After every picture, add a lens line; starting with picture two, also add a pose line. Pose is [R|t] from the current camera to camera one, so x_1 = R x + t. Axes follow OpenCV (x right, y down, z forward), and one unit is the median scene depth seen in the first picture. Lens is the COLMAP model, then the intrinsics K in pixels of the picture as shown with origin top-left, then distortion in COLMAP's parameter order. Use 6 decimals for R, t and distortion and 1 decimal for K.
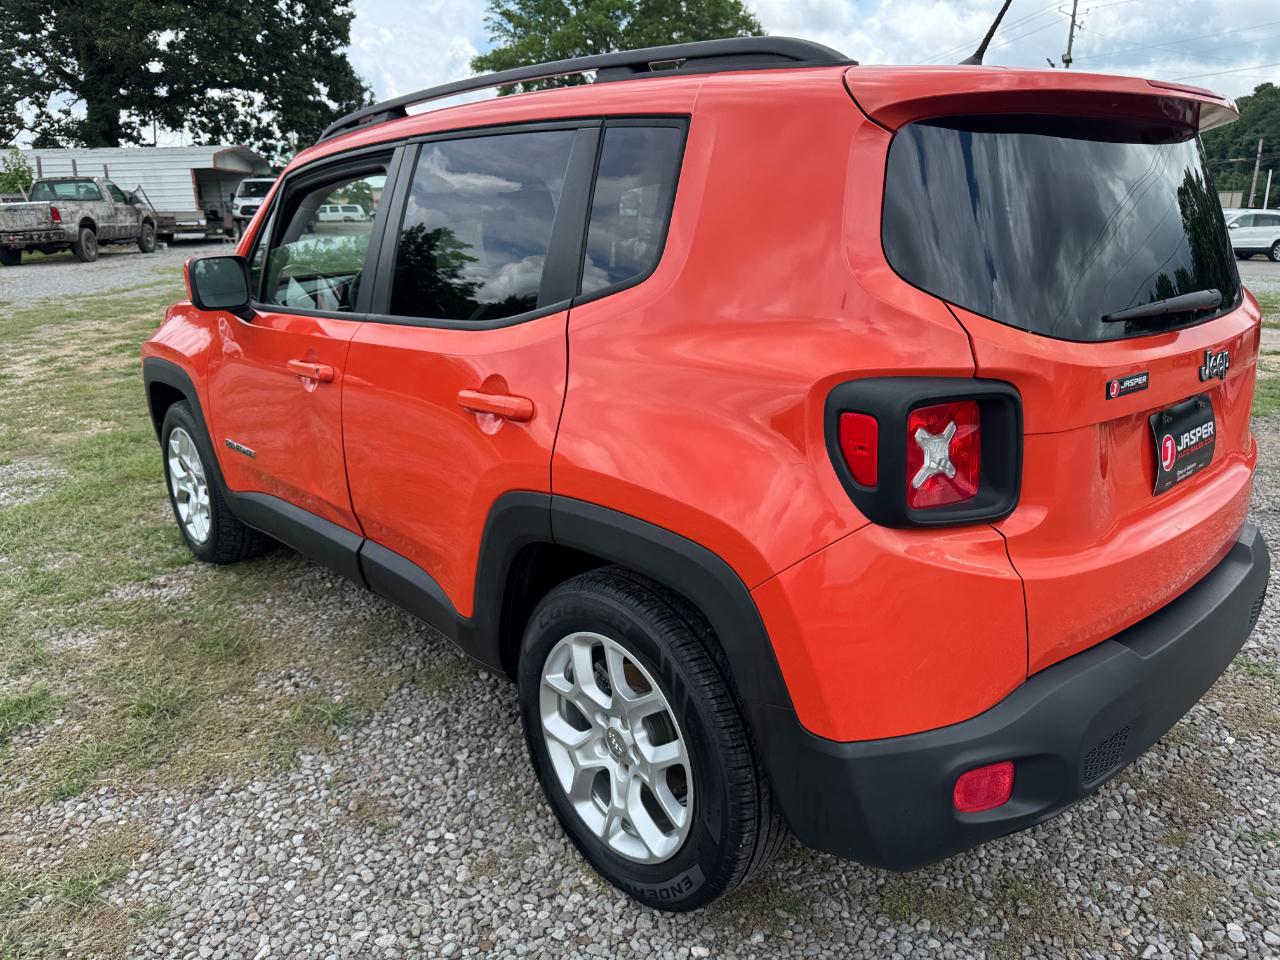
lens RADIAL K [[949.0, 0, 640.0], [0, 949.0, 480.0], [0, 0, 1]] dist [0.001745, -0.002552]
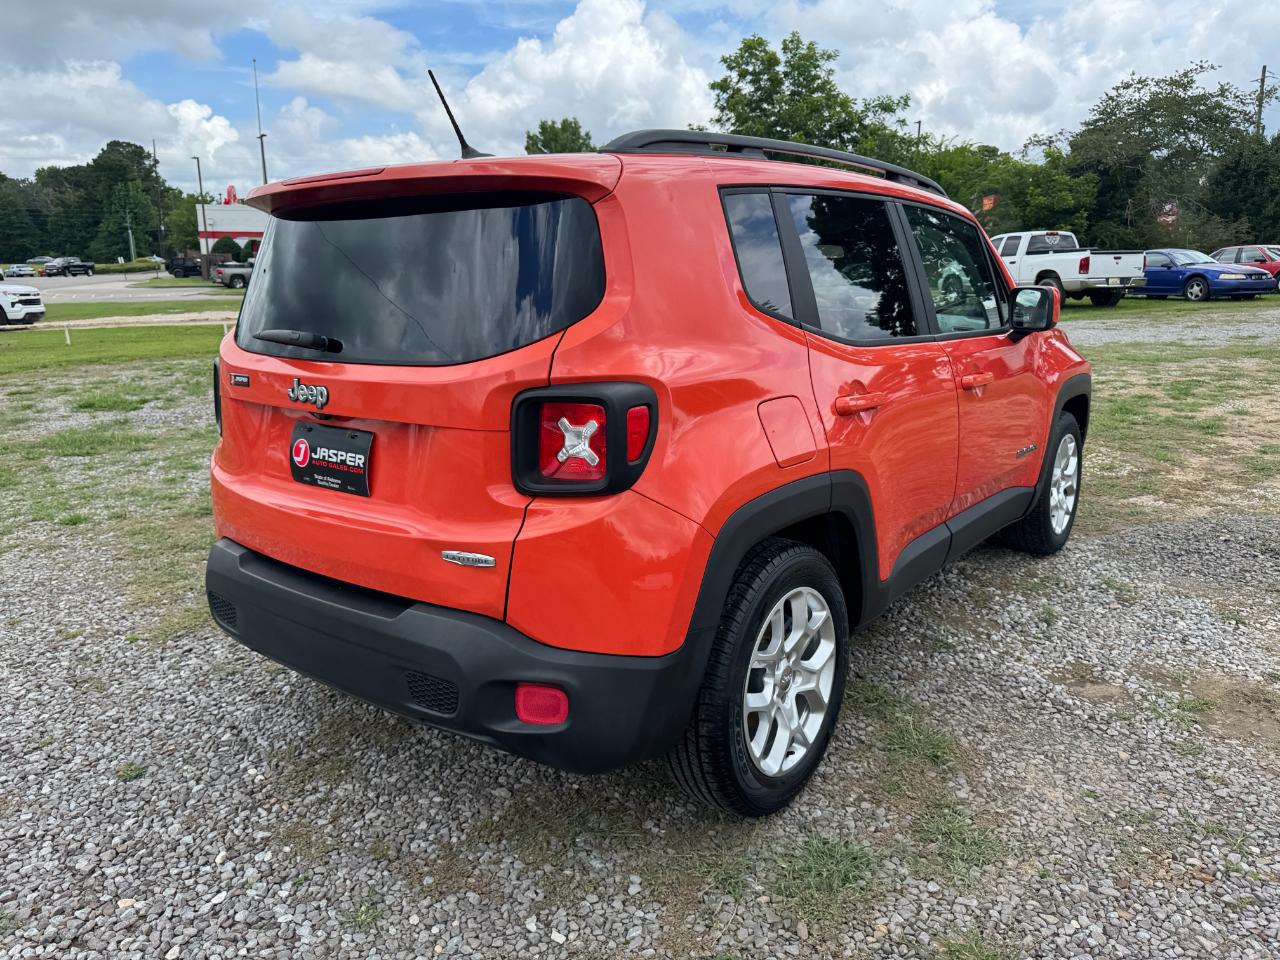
lens RADIAL K [[968.0, 0, 646.3], [0, 968.0, 473.6], [0, 0, 1]] dist [0.011376, 0.000628]
pose [[0.151668, 0.218063, -0.964077, 0.132878], [-0.261662, 0.949422, 0.173583, -0.024794], [0.953168, 0.225935, 0.201056, 0.081676]]
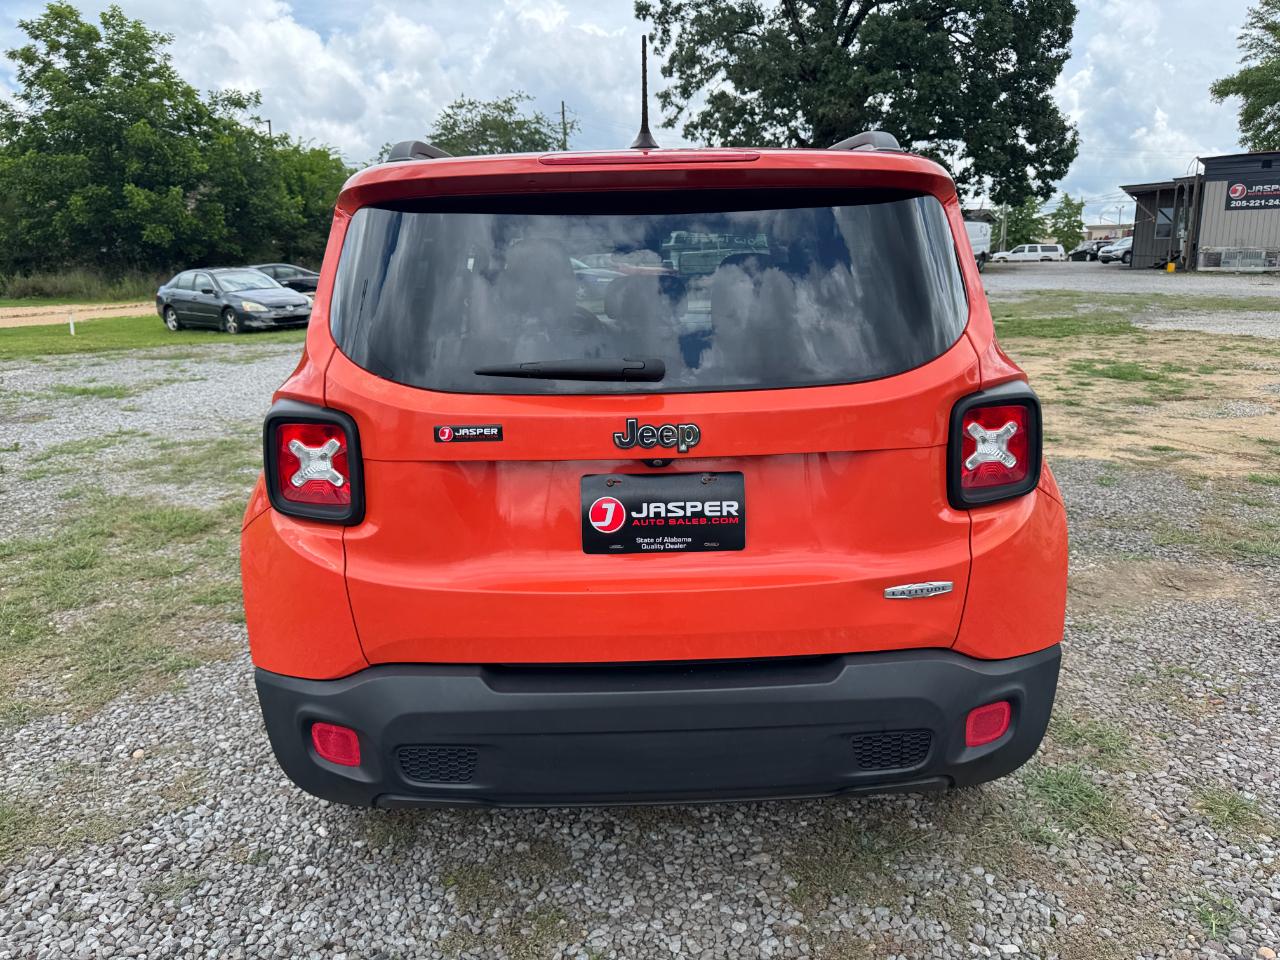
lens RADIAL K [[946.3, 0, 661.9], [0, 946.3, 474.6], [0, 0, 1]] dist [0.003709, -0.001324]
pose [[0.748554, 0.148861, -0.646148, 0.085158], [-0.176352, 0.984072, 0.022411, -0.007091], [0.639192, 0.097174, 0.762883, 0.018211]]
